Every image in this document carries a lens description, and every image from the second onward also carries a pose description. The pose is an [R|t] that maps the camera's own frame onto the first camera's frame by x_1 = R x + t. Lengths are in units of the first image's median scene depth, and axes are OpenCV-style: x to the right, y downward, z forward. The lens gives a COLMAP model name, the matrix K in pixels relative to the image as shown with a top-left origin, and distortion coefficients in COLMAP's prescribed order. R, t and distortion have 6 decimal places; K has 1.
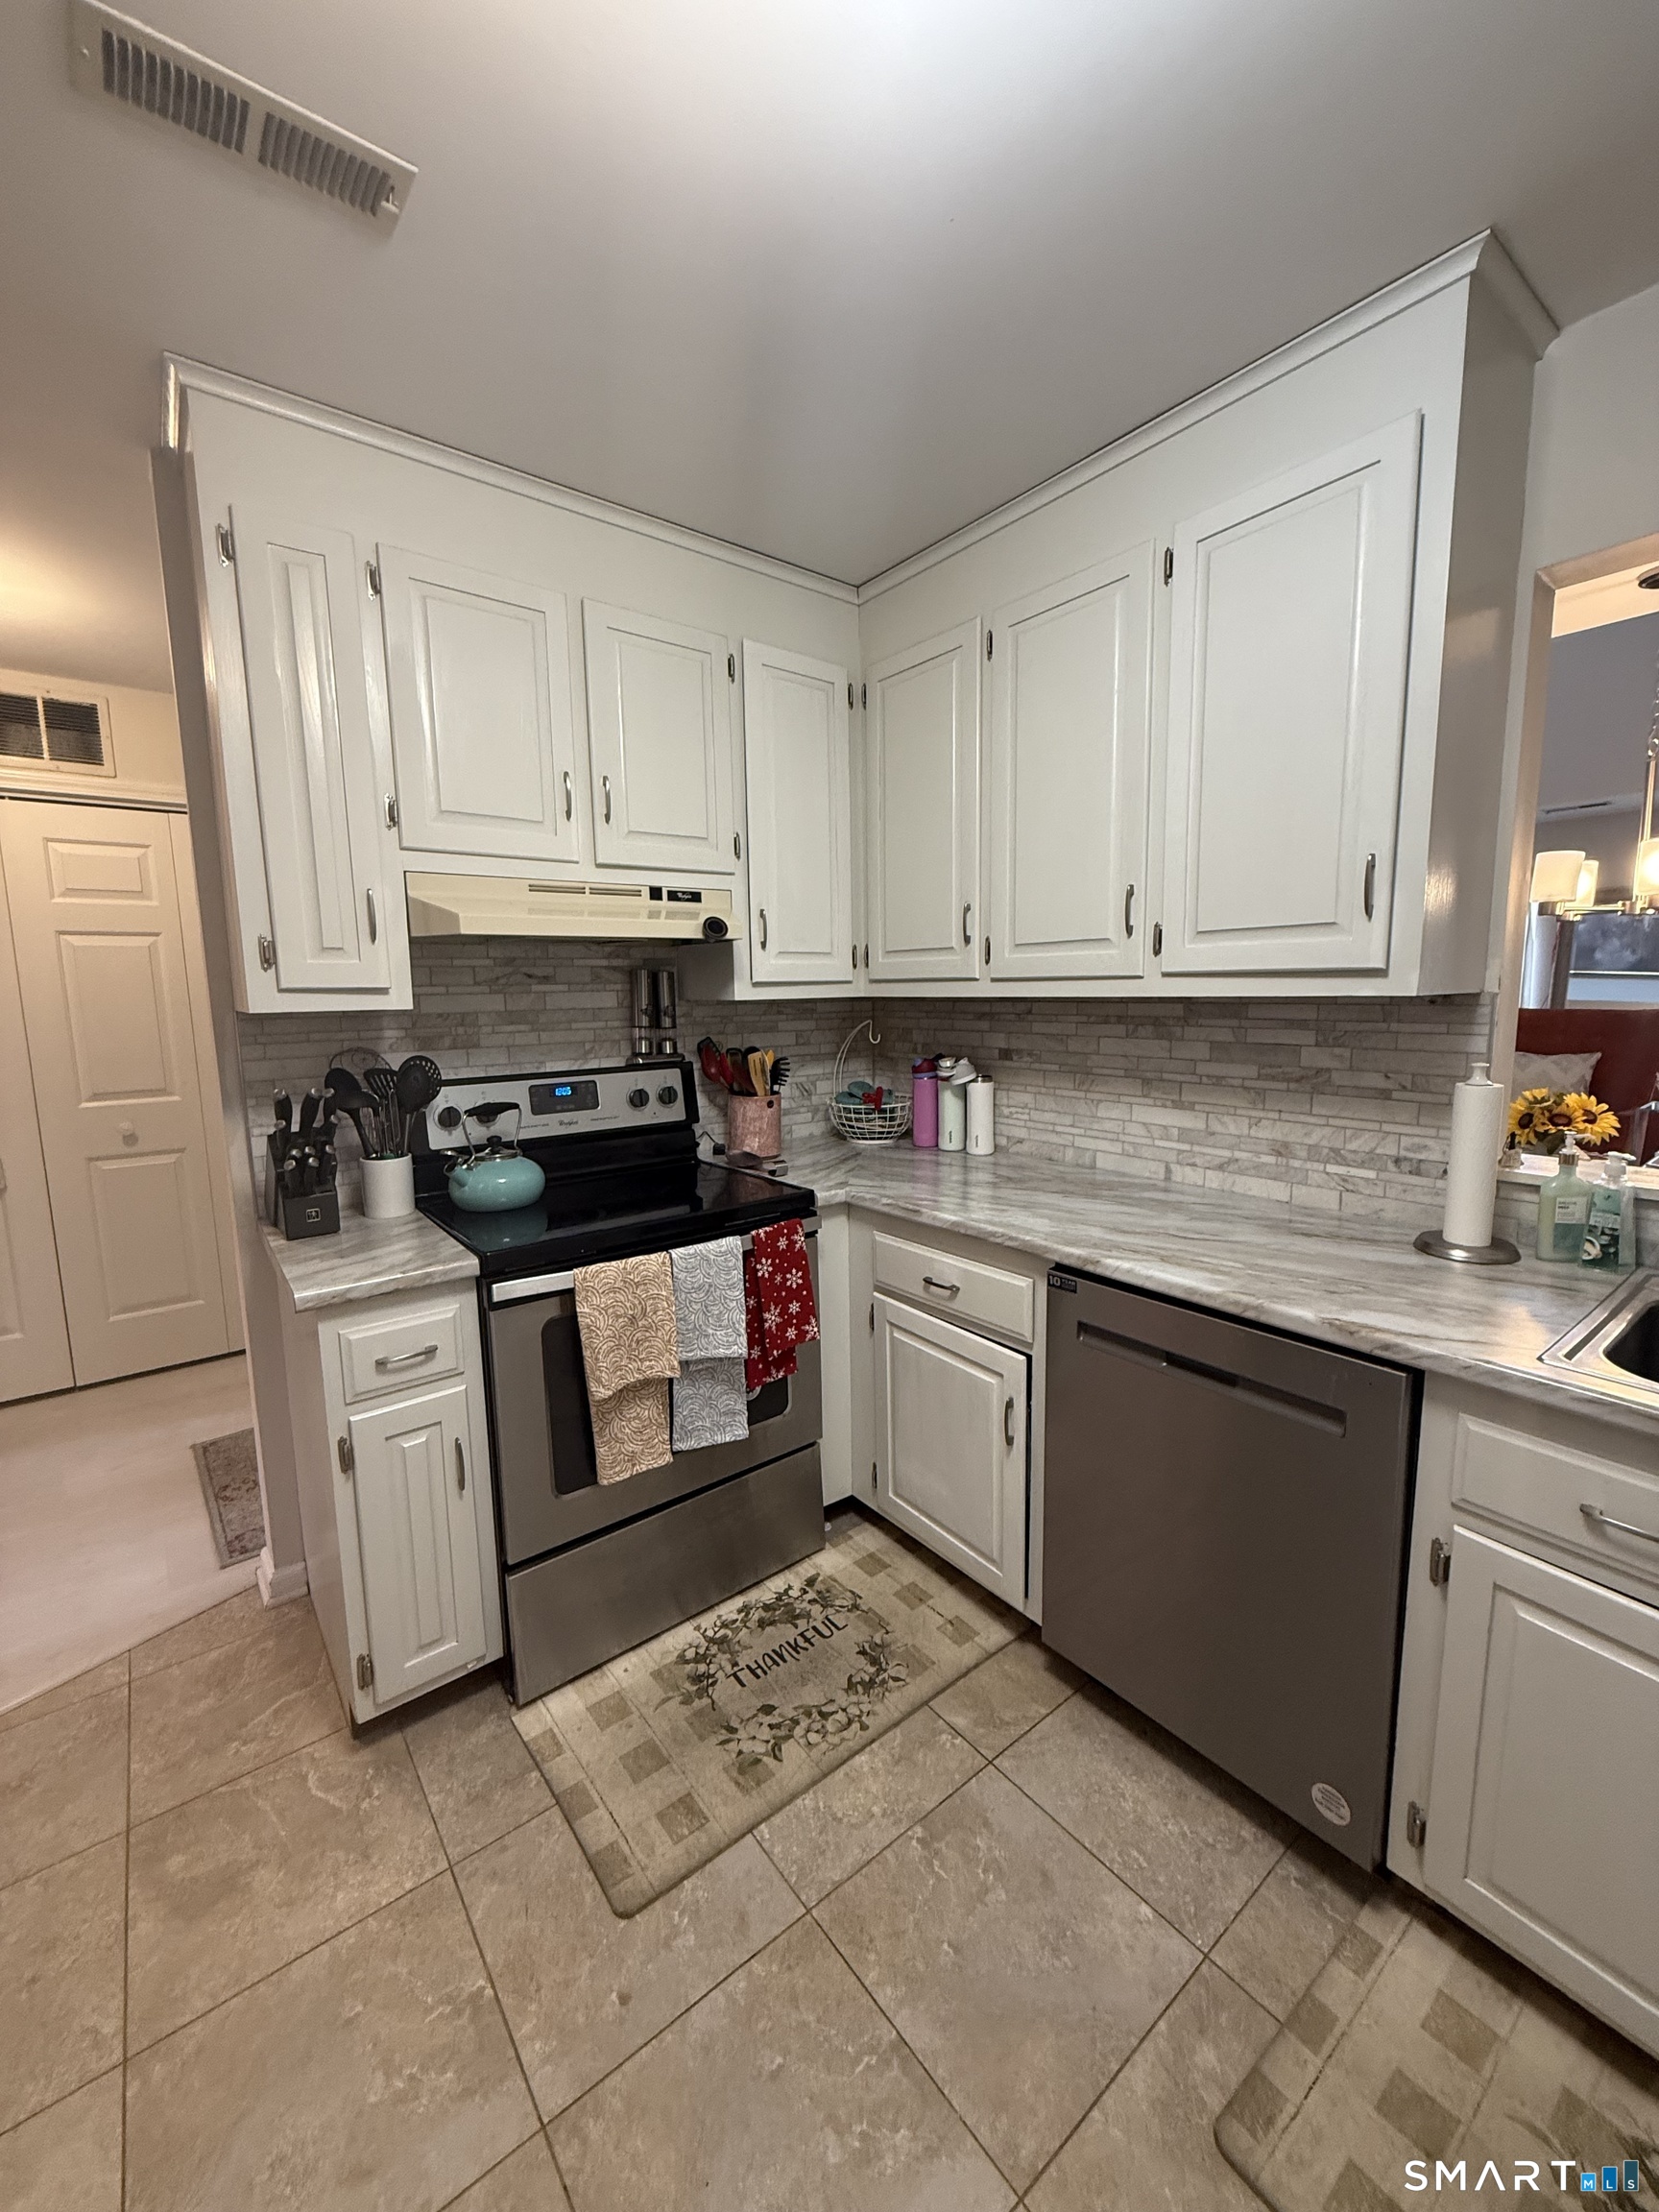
lens RADIAL K [[877.3, 0, 828.1], [0, 877.3, 1104.3], [0, 0, 1]] dist [-0.000094, -0.000319]
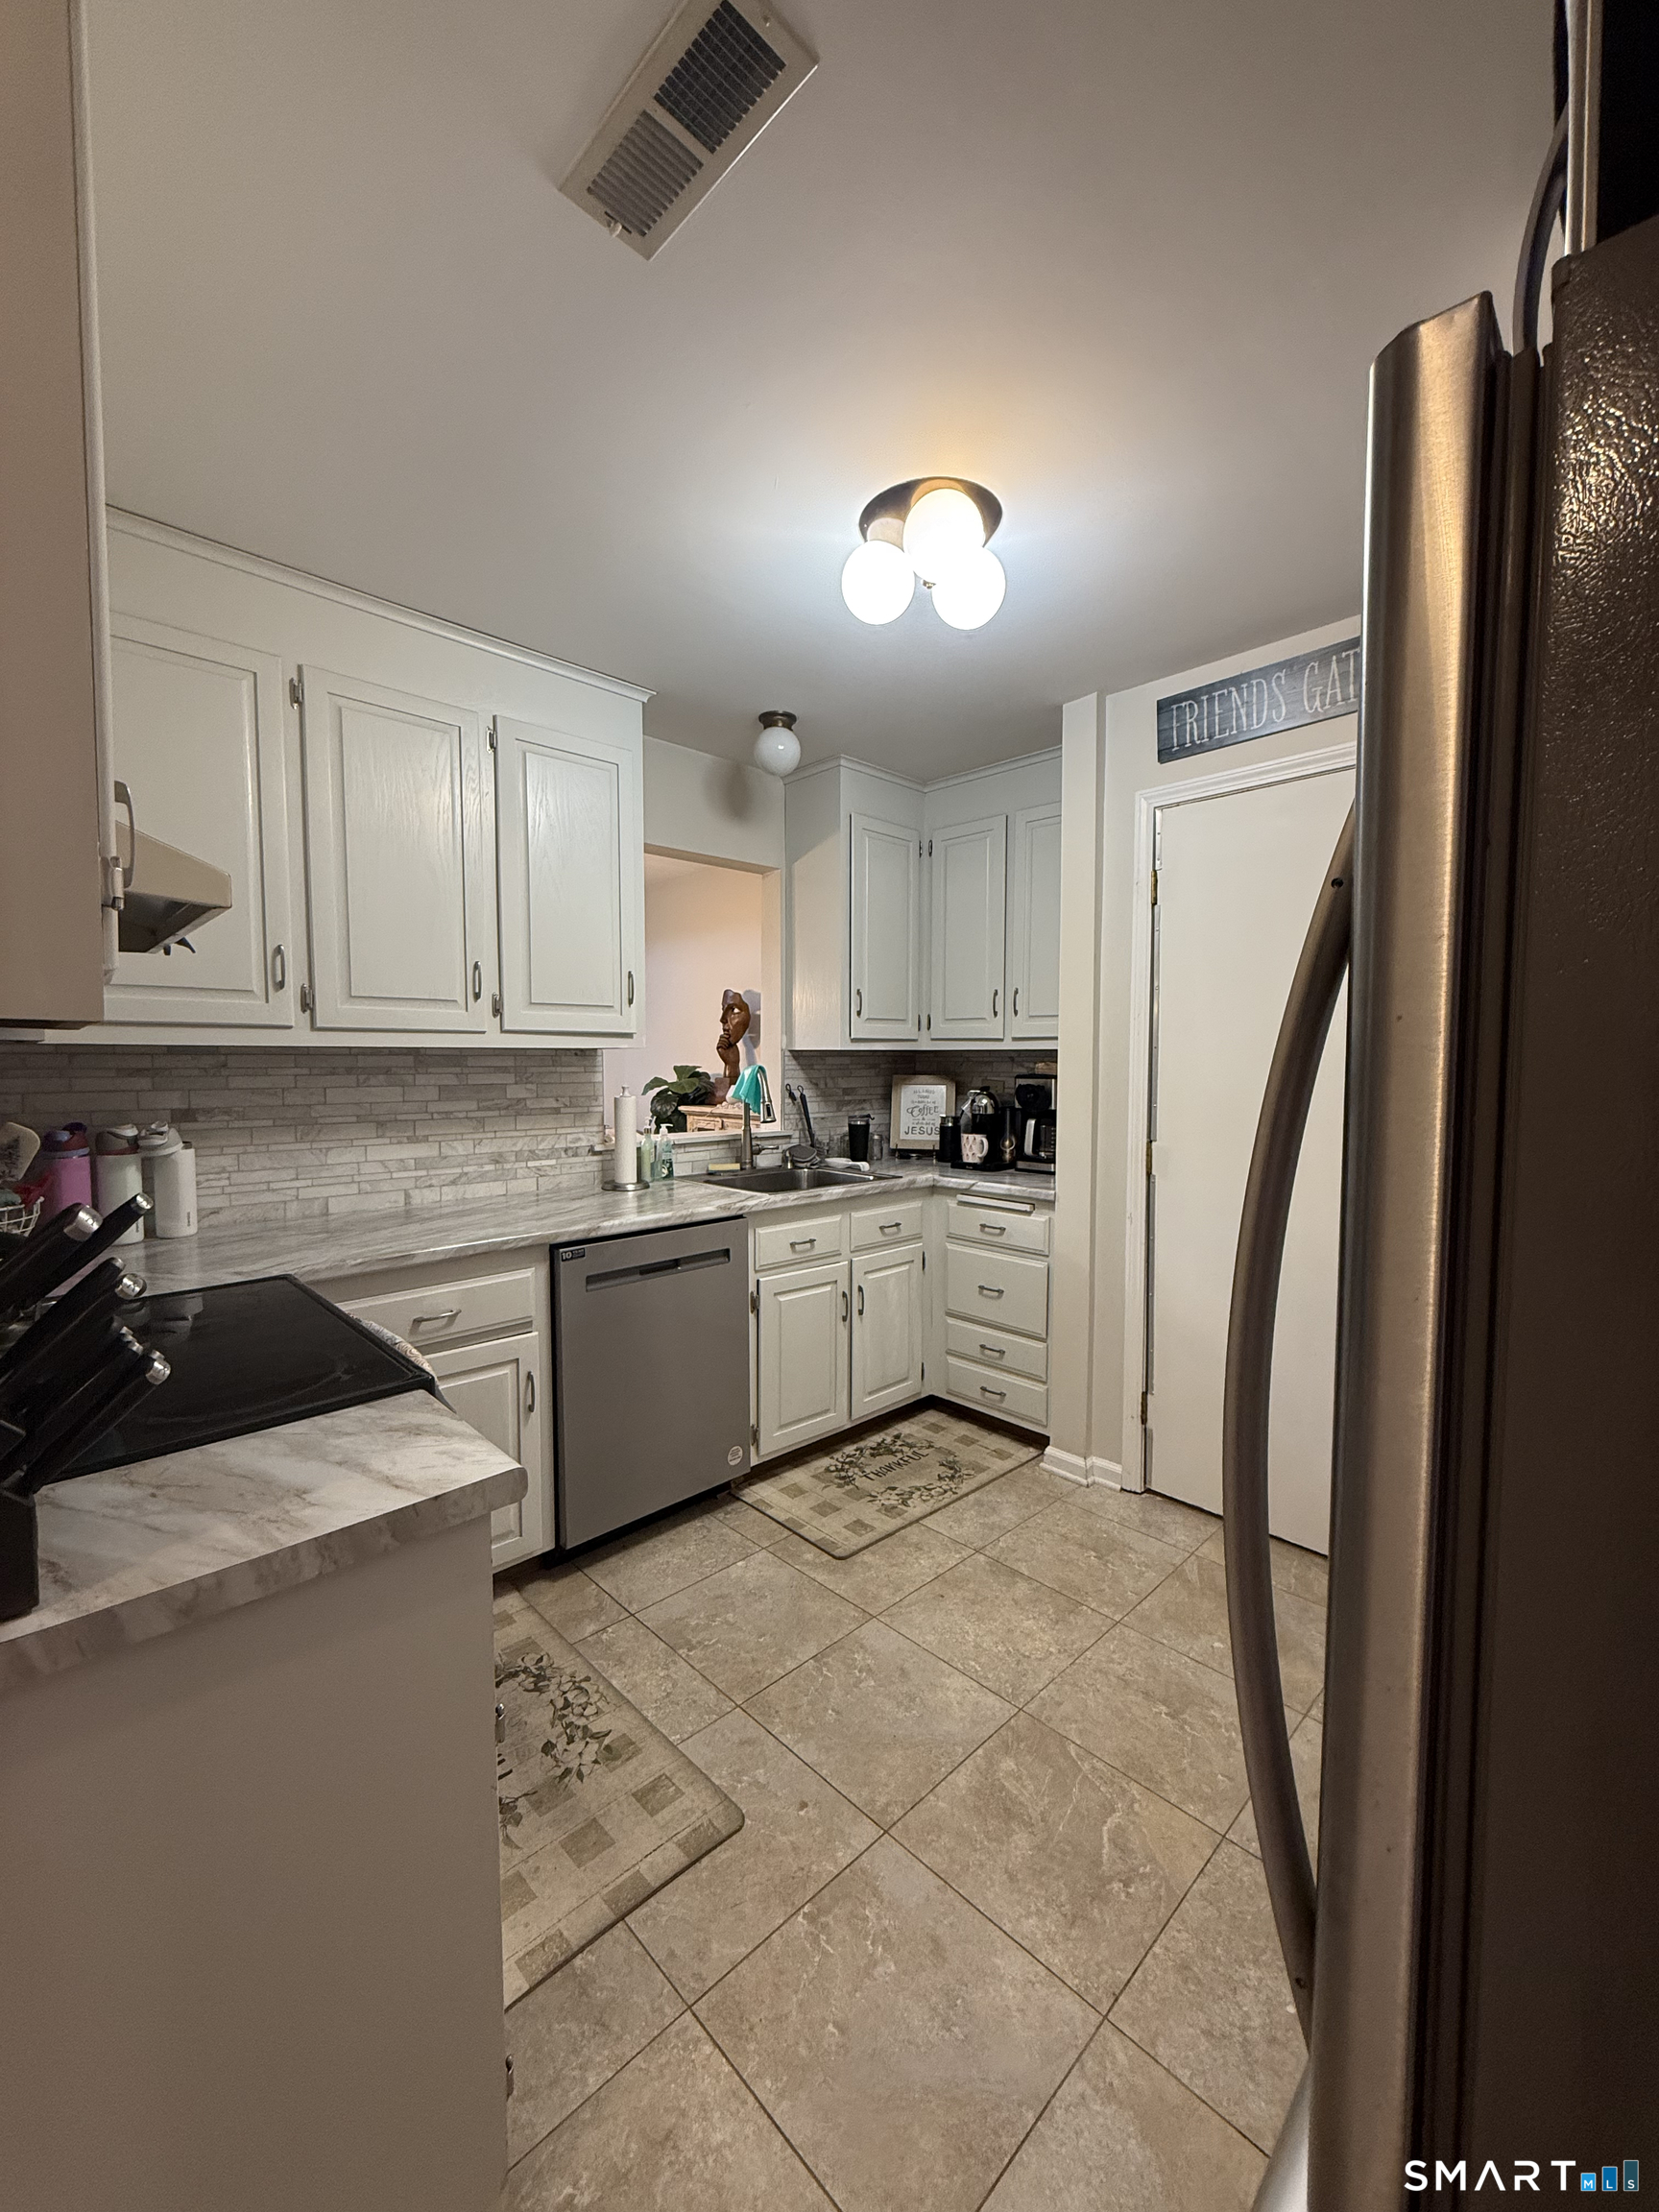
lens RADIAL K [[877.3, 0, 828.1], [0, 877.3, 1104.3], [0, 0, 1]] dist [-0.000094, -0.000319]
pose [[-0.106882, -0.035836, 0.993626, -1.012999], [0.134621, 0.989626, 0.050173, -0.036740], [-0.985116, 0.139125, -0.100949, 0.653403]]
